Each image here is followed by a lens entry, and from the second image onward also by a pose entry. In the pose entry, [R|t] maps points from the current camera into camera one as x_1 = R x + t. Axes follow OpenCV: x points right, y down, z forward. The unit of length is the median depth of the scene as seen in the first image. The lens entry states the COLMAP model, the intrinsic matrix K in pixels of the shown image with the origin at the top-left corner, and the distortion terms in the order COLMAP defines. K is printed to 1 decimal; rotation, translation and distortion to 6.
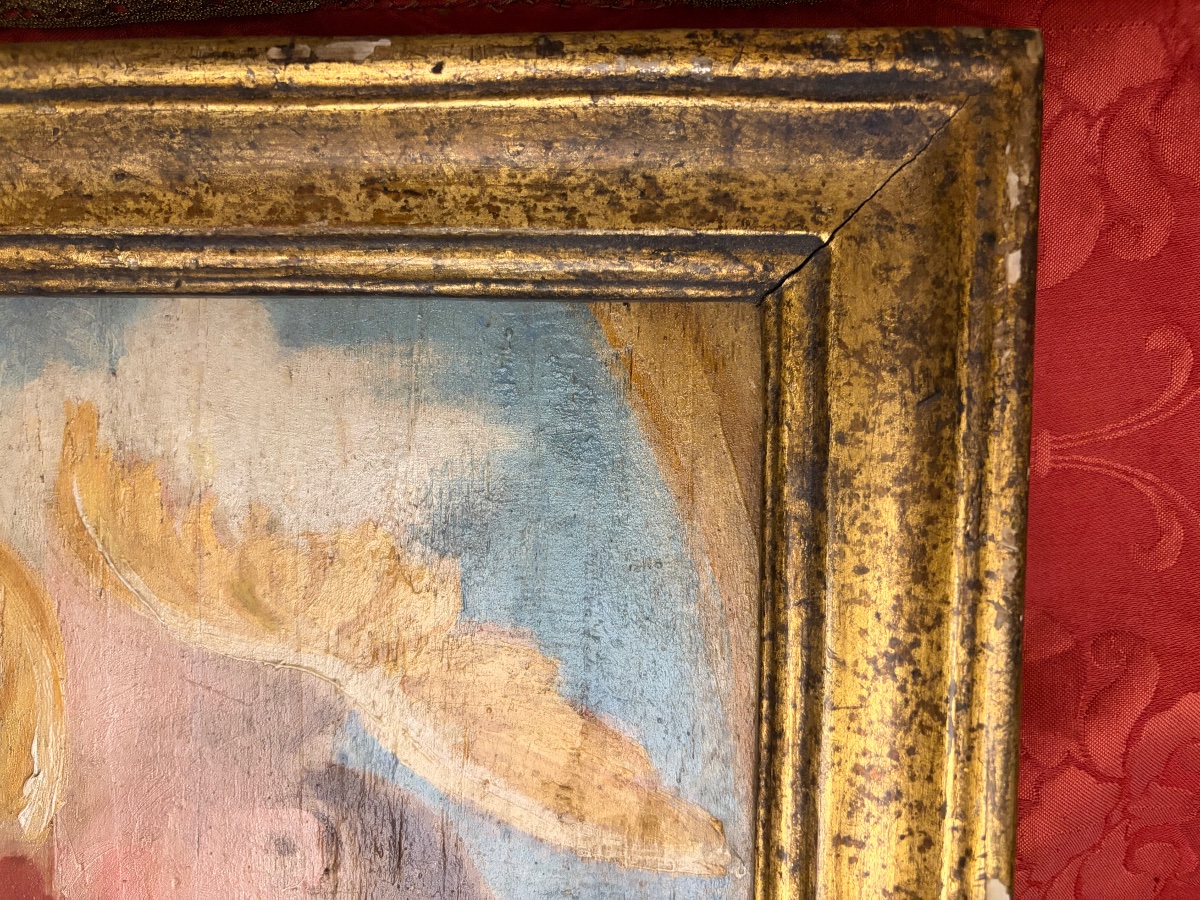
lens RADIAL K [[955.2, 0, 600.6], [0, 955.2, 460.2], [0, 0, 1]] dist [-0.031052, -0.011884]
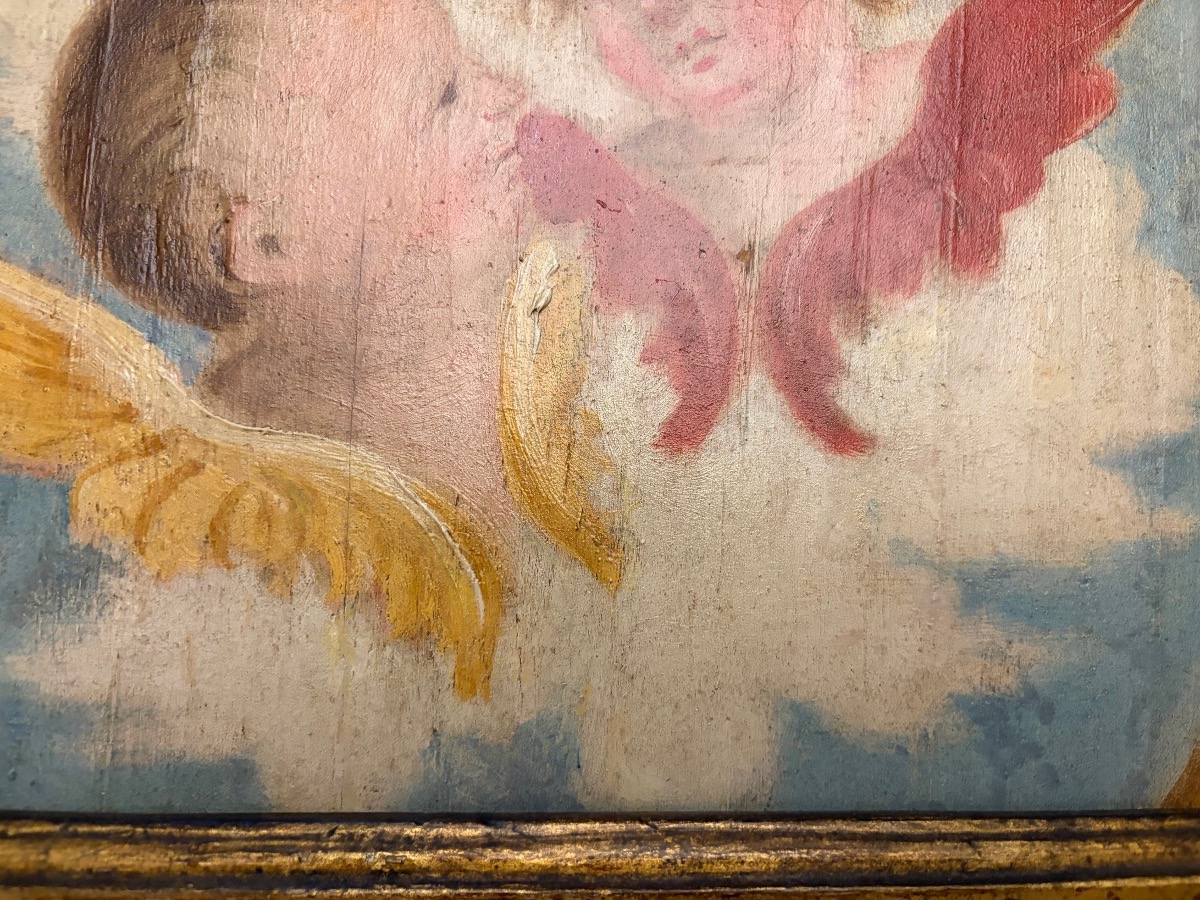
lens RADIAL K [[955.2, 0, 600.6], [0, 955.2, 460.2], [0, 0, 1]] dist [-0.031052, -0.011884]
pose [[-0.999950, 0.007577, 0.006480, -0.765791], [-0.007366, -0.999463, 0.031932, 0.168193], [0.006719, 0.031883, 0.999469, 0.025118]]
